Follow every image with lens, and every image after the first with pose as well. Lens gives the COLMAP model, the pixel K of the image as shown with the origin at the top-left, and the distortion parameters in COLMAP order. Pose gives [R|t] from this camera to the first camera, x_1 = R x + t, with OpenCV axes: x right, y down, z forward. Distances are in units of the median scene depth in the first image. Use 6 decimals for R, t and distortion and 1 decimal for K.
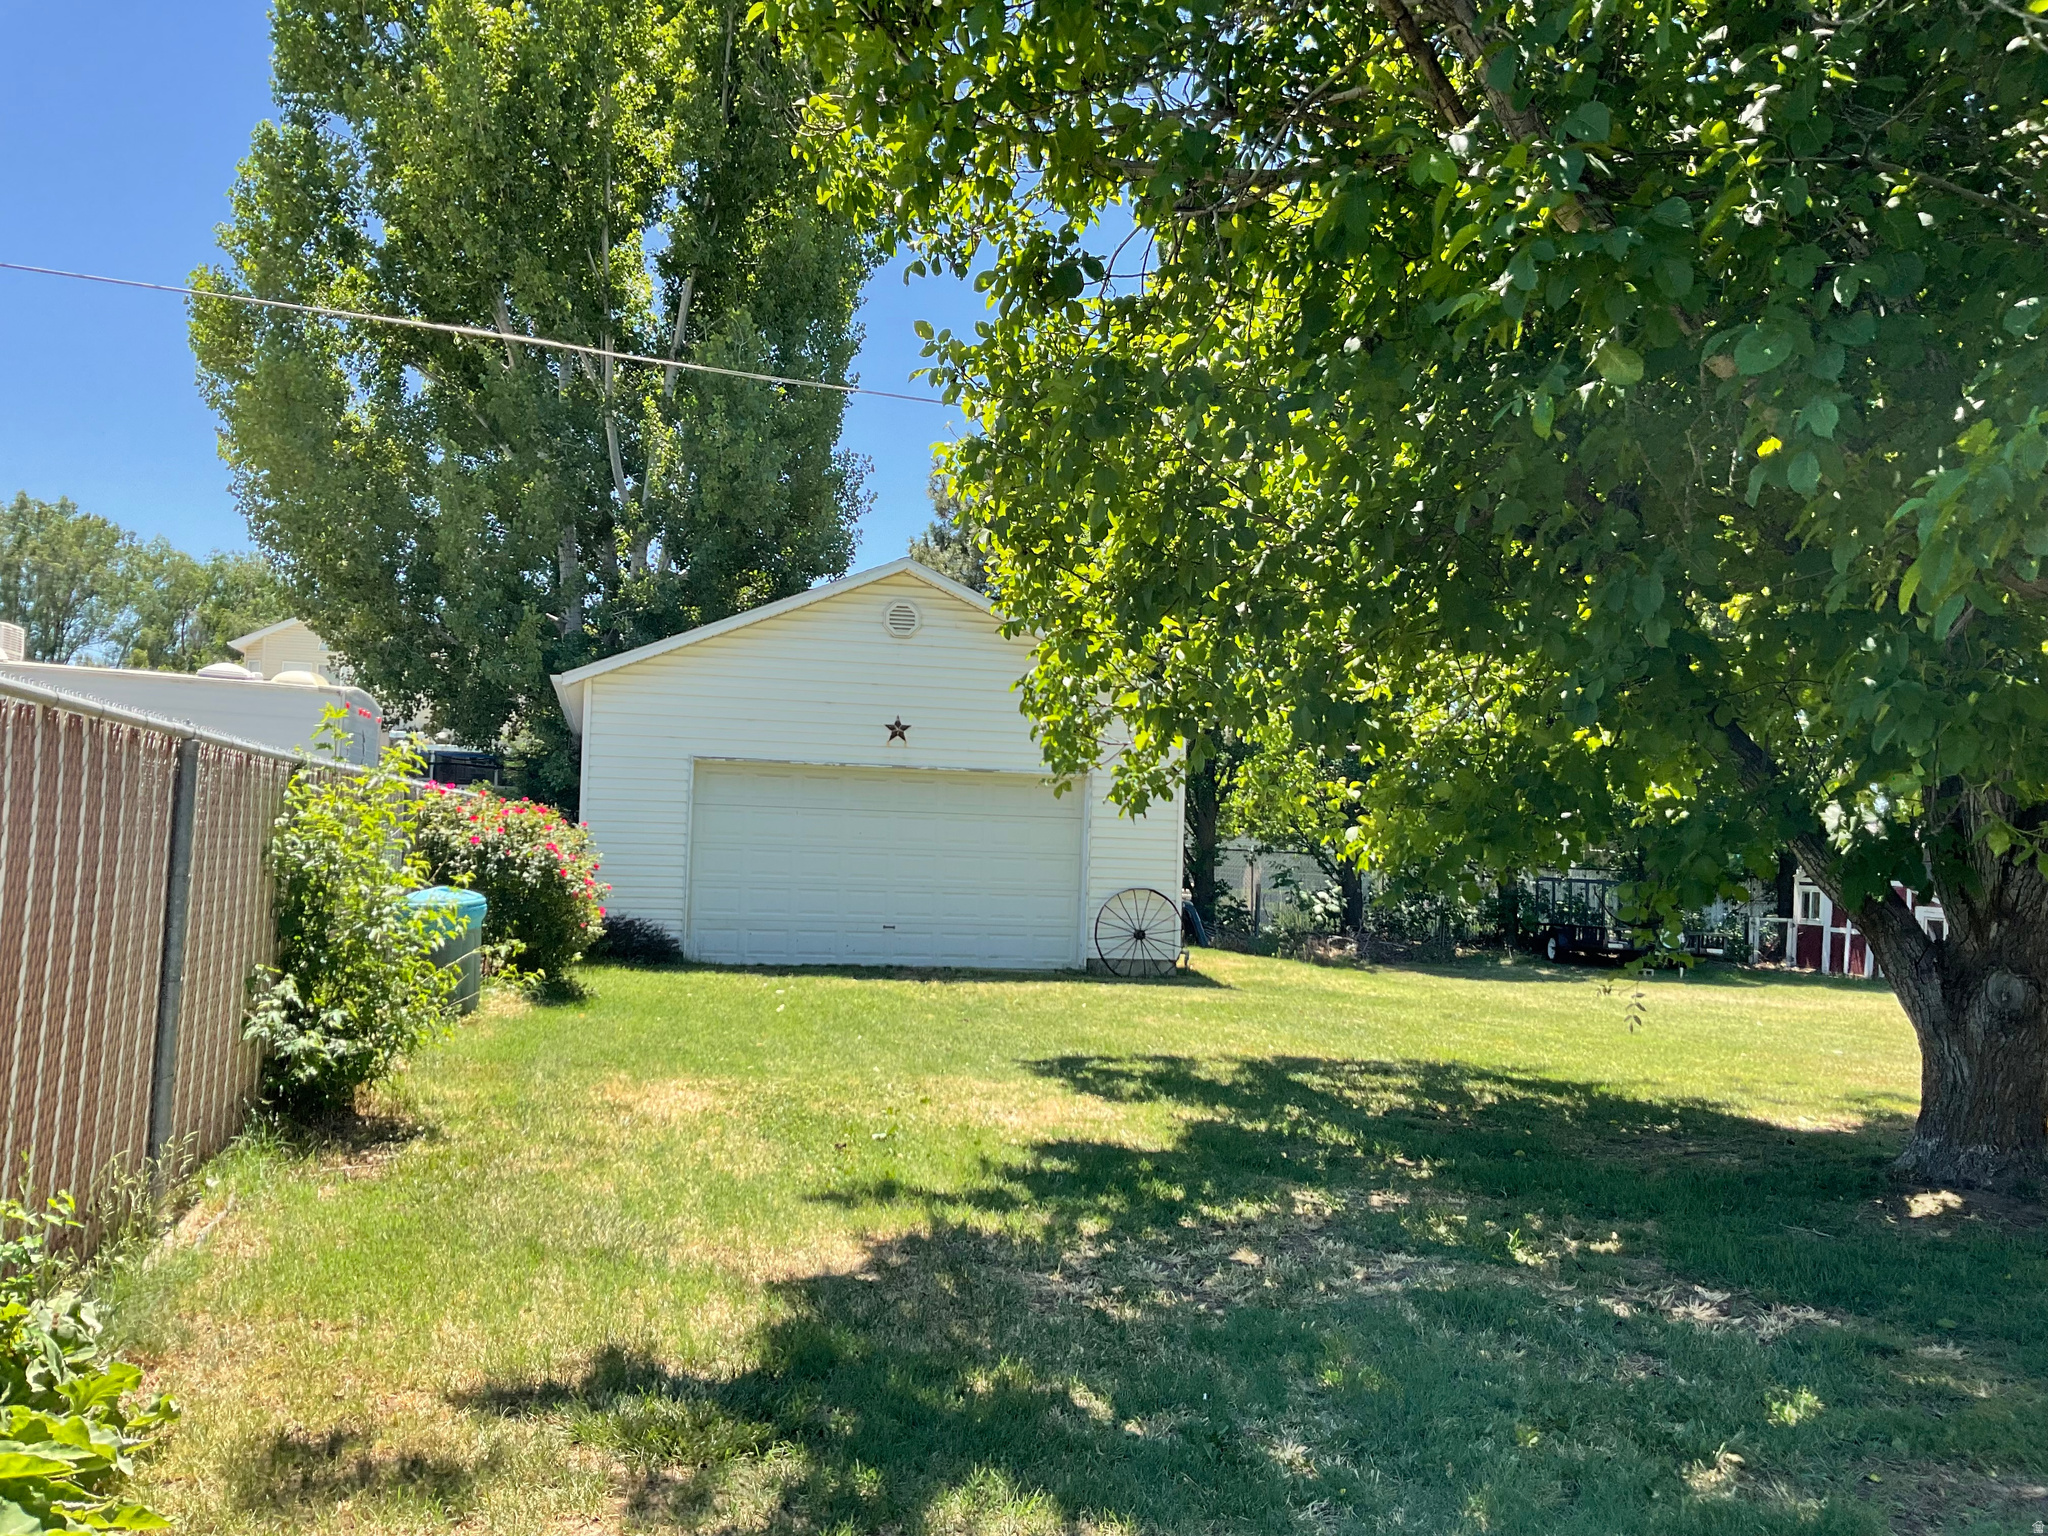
lens RADIAL K [[1698.1, 0, 1010.8], [0, 1698.1, 764.8], [0, 0, 1]] dist [0.061115, -0.100315]
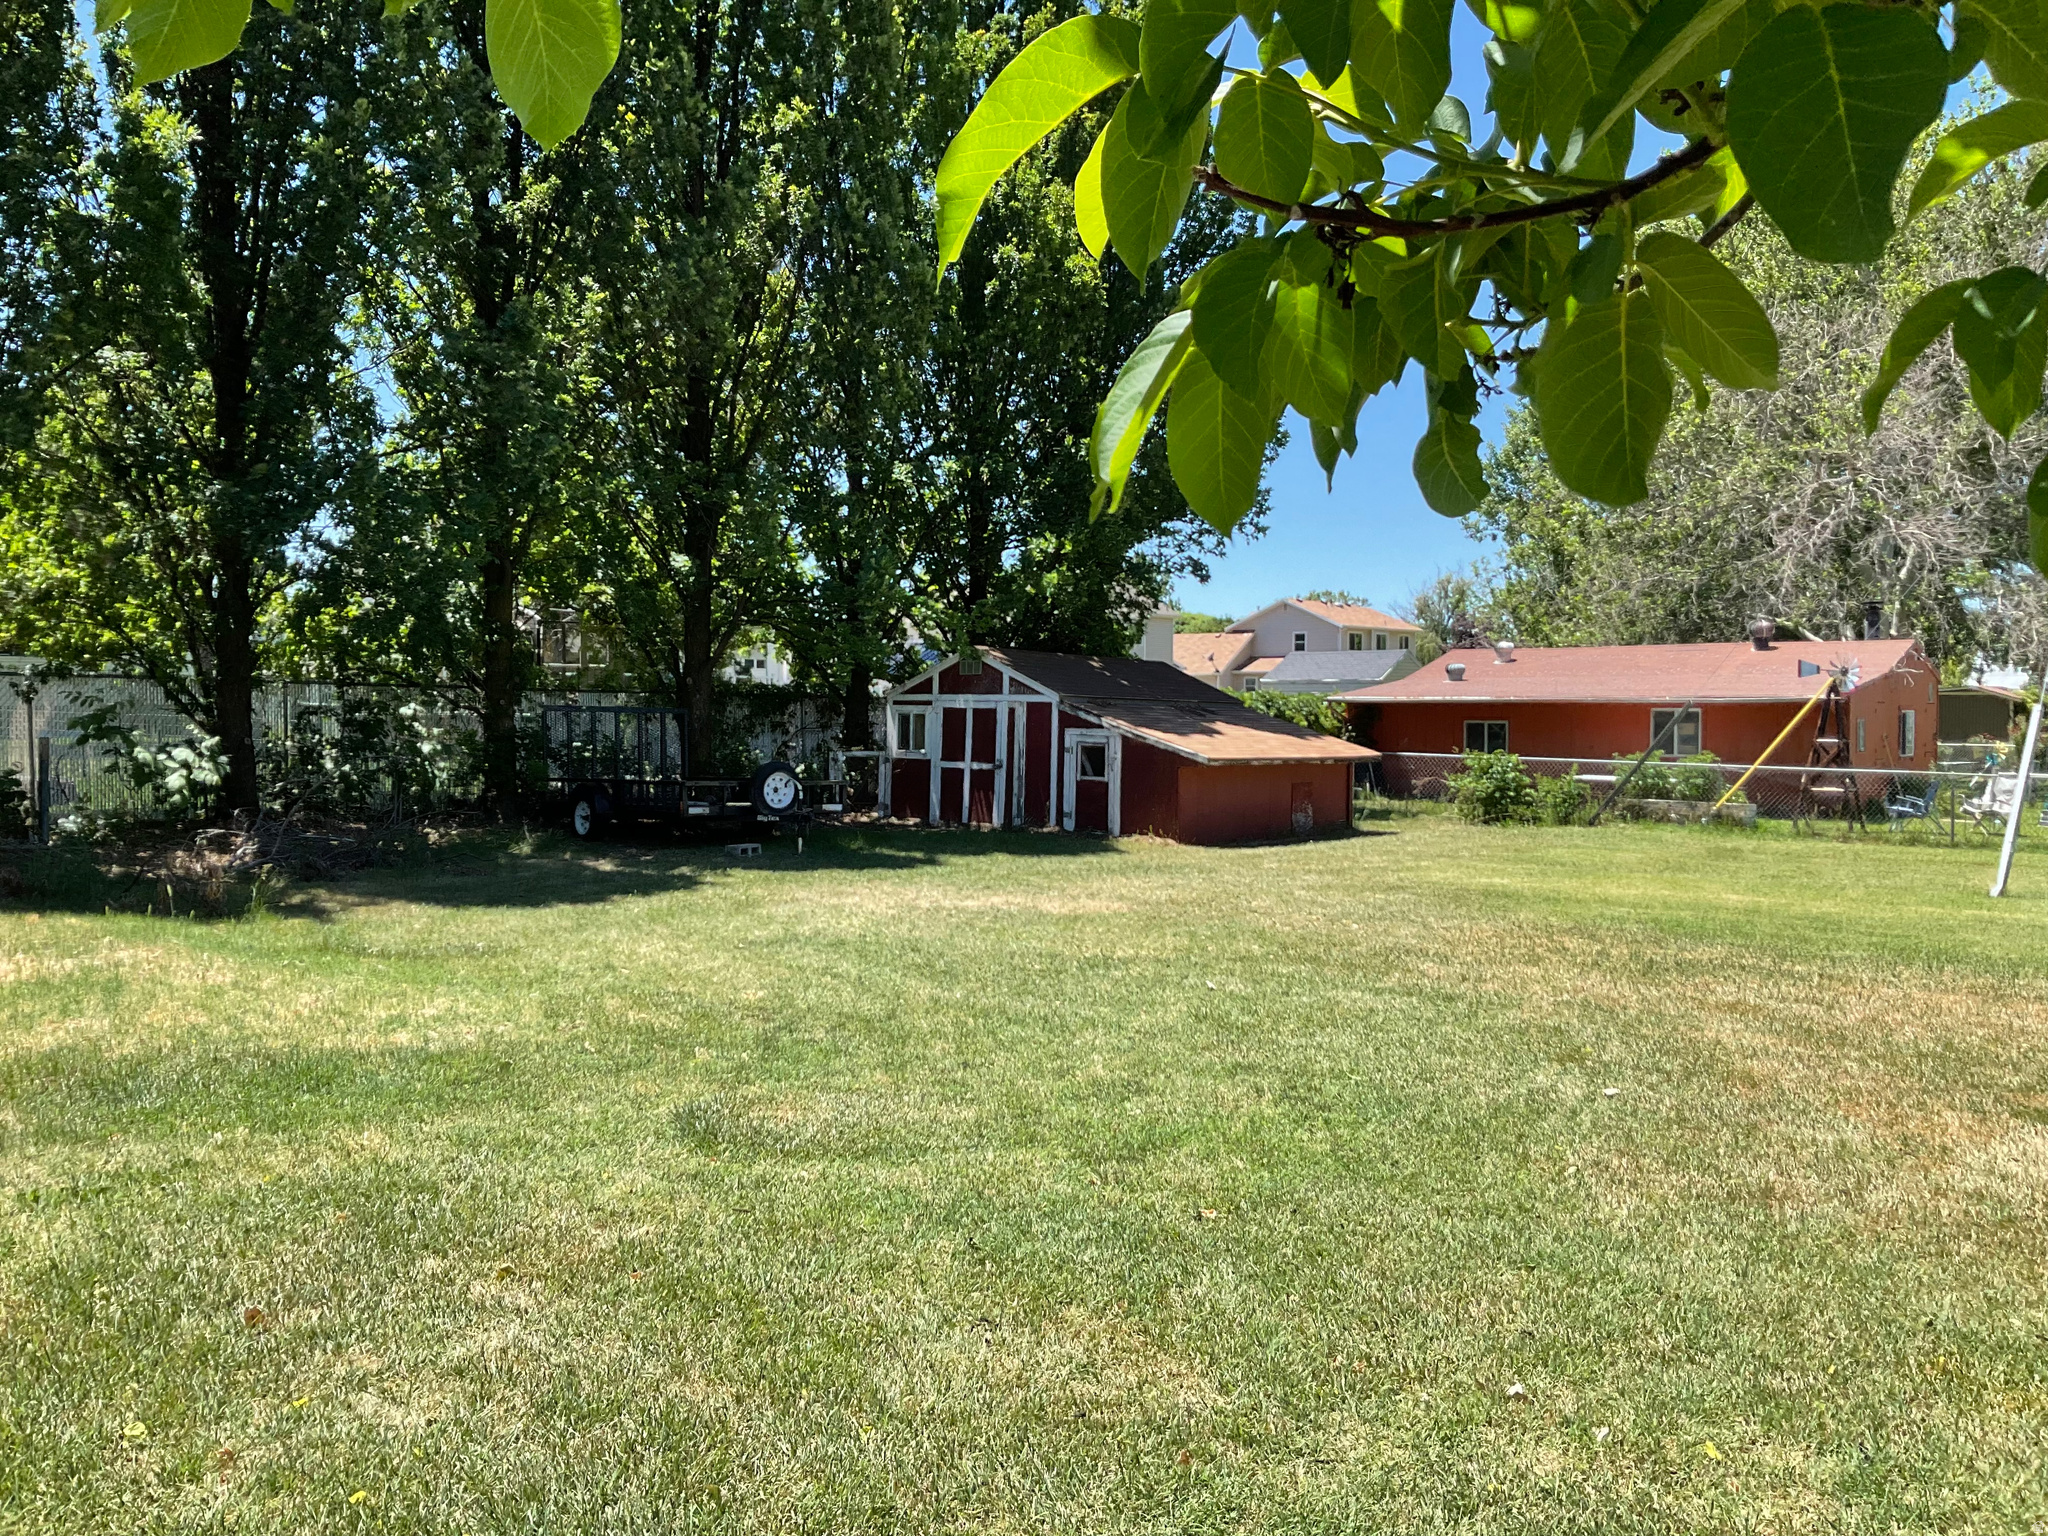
lens RADIAL K [[1698.1, 0, 1010.8], [0, 1698.1, 764.8], [0, 0, 1]] dist [0.061115, -0.100315]
pose [[0.793531, -0.054318, 0.606100, 0.063091], [-0.005466, 0.995332, 0.096357, 0.026645], [-0.608505, -0.079775, 0.789530, 0.410985]]
